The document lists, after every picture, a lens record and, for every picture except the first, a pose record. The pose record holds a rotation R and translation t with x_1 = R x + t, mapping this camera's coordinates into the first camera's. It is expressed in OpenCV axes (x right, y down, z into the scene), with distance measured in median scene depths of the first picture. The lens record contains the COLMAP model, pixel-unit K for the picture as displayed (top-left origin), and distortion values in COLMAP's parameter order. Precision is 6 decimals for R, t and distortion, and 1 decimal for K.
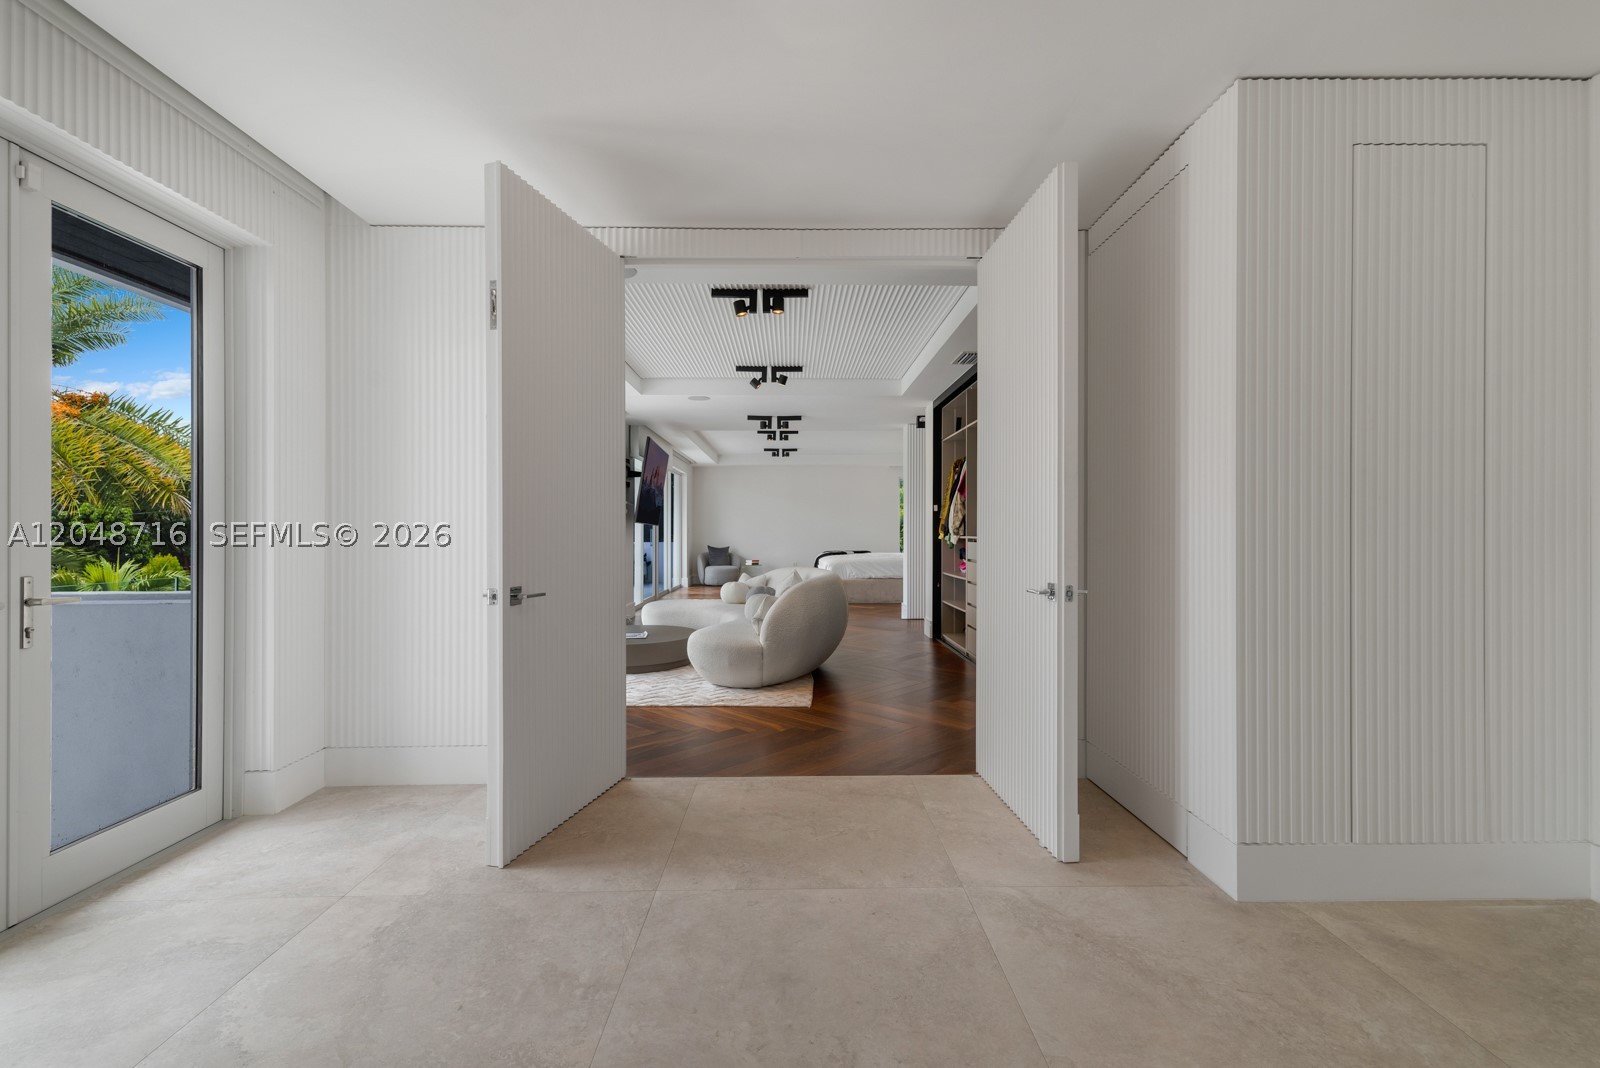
lens RADIAL K [[699.1, 0, 800.0], [0, 699.1, 534.0], [0, 0, 1]] dist [0.000011, -0.000077]
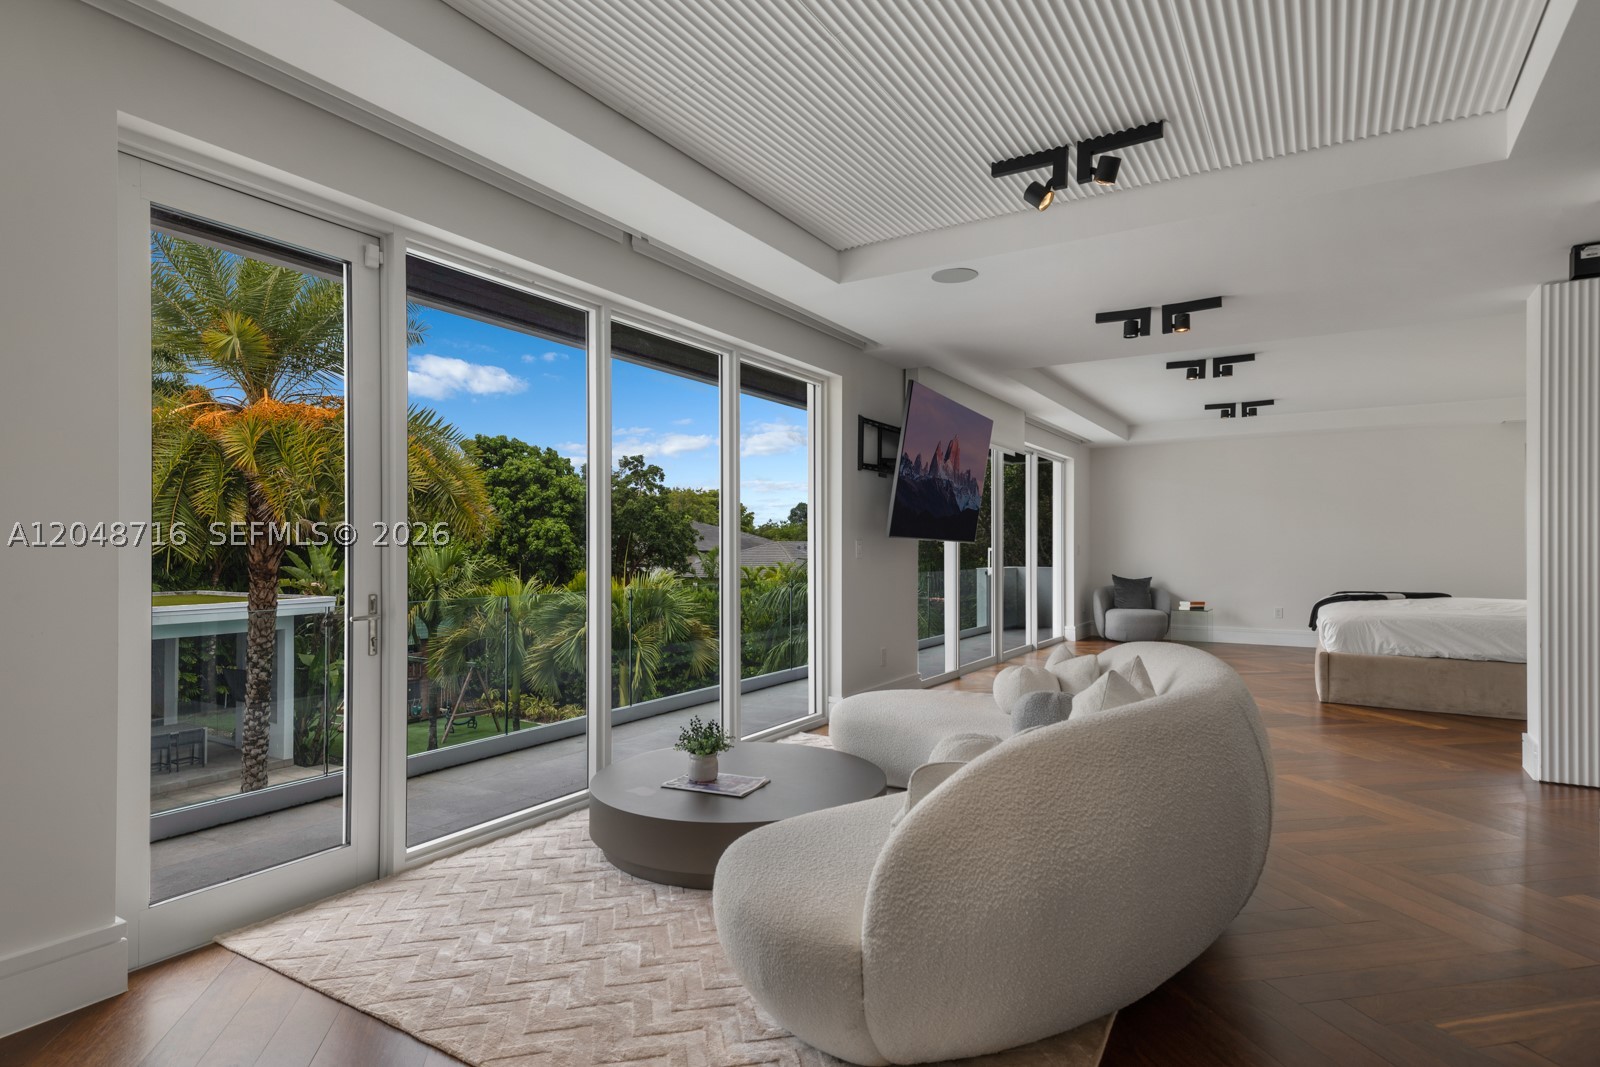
lens RADIAL K [[846.1, 0, 808.7], [0, 846.1, 543.2], [0, 0, 1]] dist [0.034330, -0.000837]
pose [[0.846120, 0.000590, -0.532992, 0.062104], [-0.006399, 0.999939, -0.009050, -0.004338], [0.532954, 0.011068, 0.846072, 0.352555]]
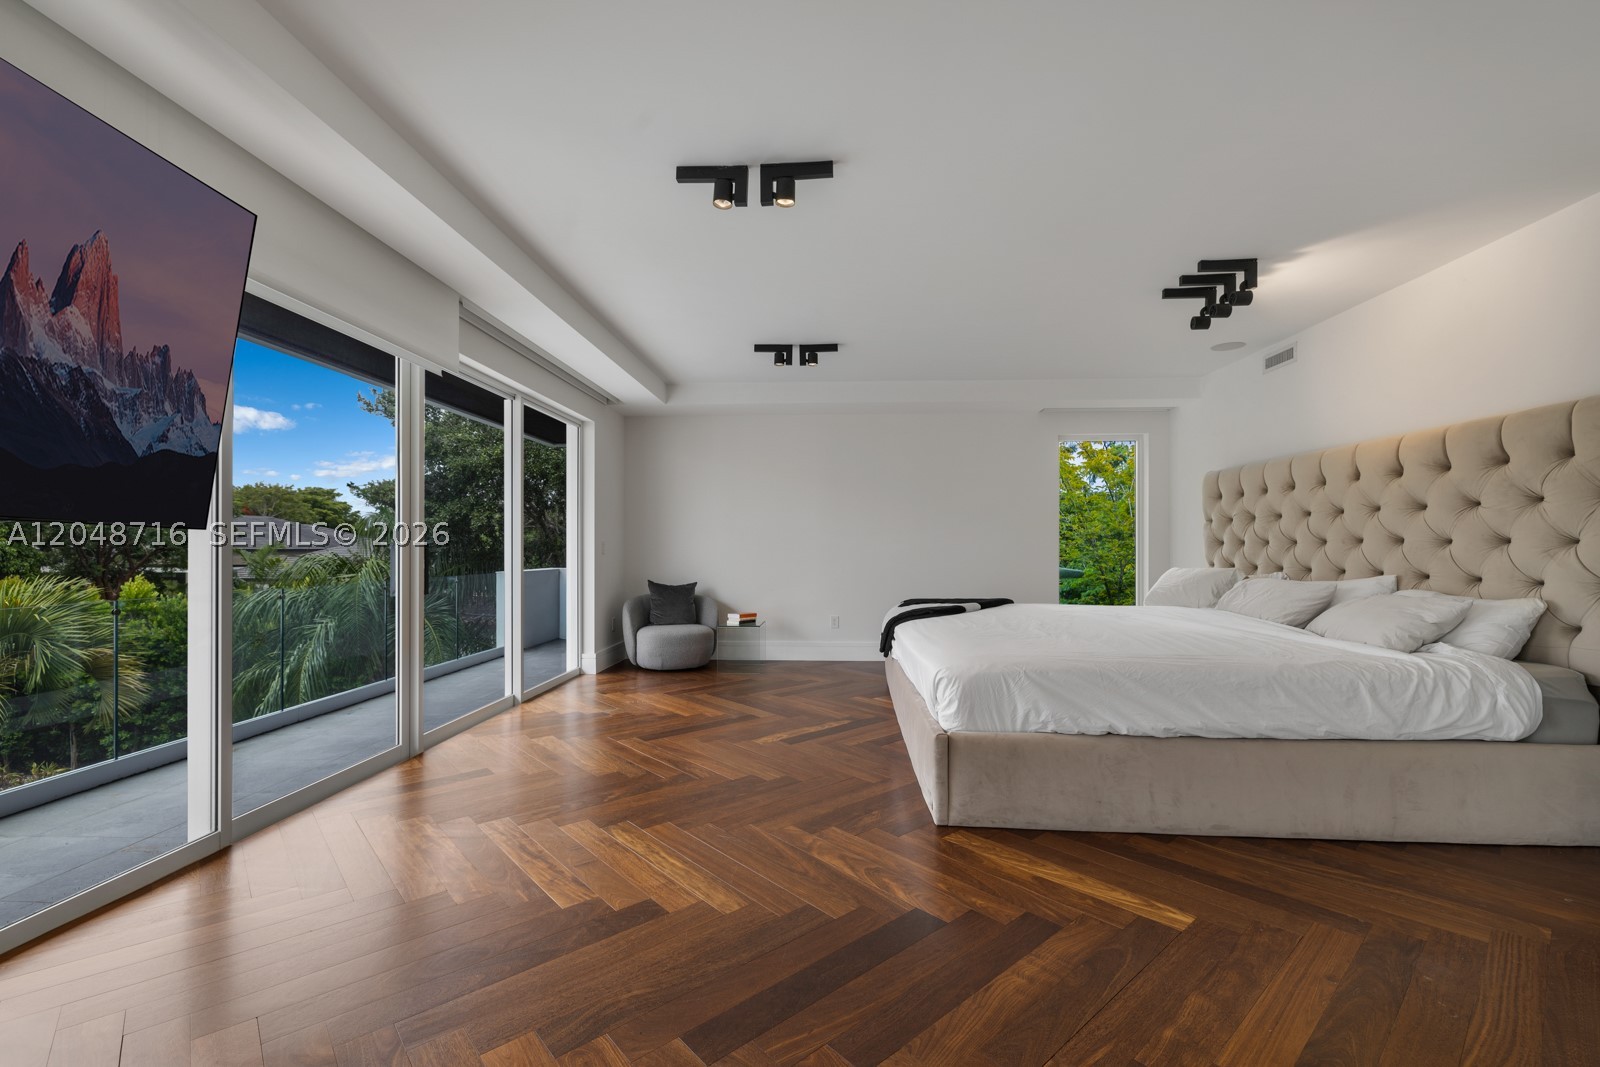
lens RADIAL K [[685.0, 0, 799.3], [0, 685.0, 544.6], [0, 0, 1]] dist [-0.001065, -0.000422]
pose [[0.997188, 0.000142, -0.074934, 0.004753], [-0.000659, 0.999976, -0.006872, -0.007077], [0.074931, 0.006902, 0.997165, 0.856373]]
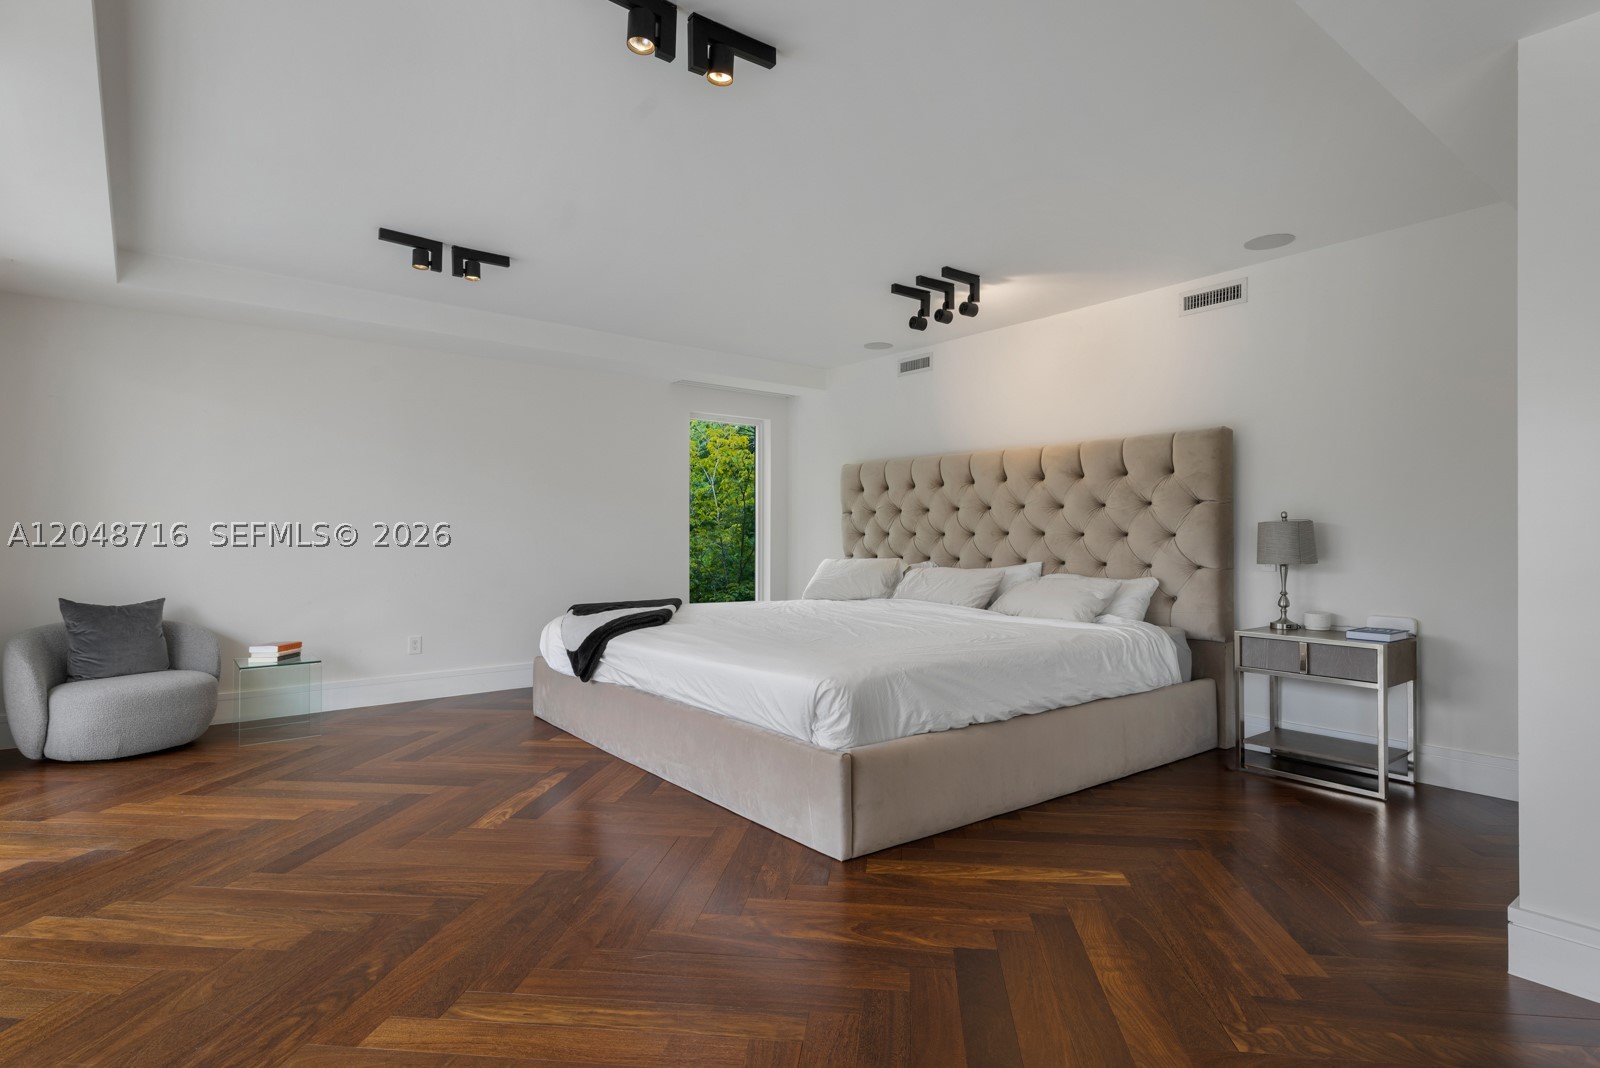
lens RADIAL K [[823.8, 0, 800.0], [0, 823.8, 534.0], [0, 0, 1]] dist [0.026789, -0.001062]
pose [[0.791631, 0.004067, 0.610985, -0.164455], [0.000524, 0.999973, -0.007336, -0.007846], [-0.610999, 0.006127, 0.791608, 0.922986]]
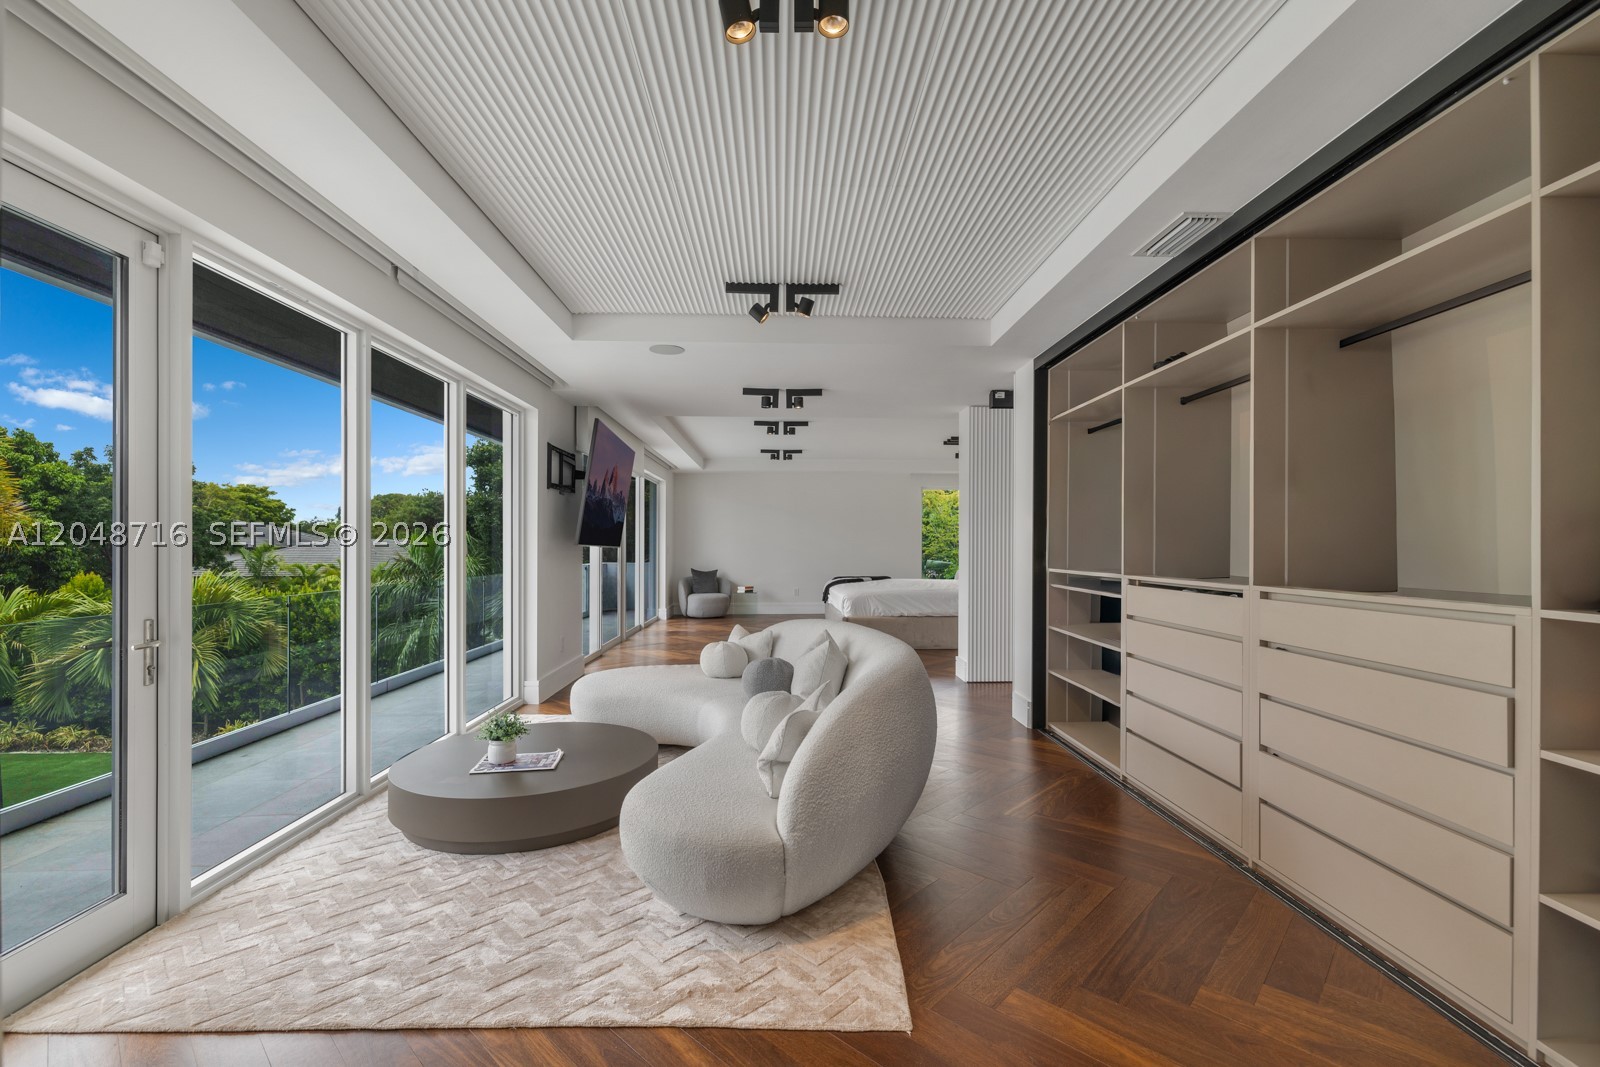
lens RADIAL K [[685.0, 0, 799.3], [0, 685.0, 544.6], [0, 0, 1]] dist [-0.001065, -0.000422]
pose [[0.999879, 0.002790, 0.015318, -0.026555], [-0.002710, 0.999983, -0.005236, -0.012438], [-0.015333, 0.005194, 0.999869, 0.295344]]
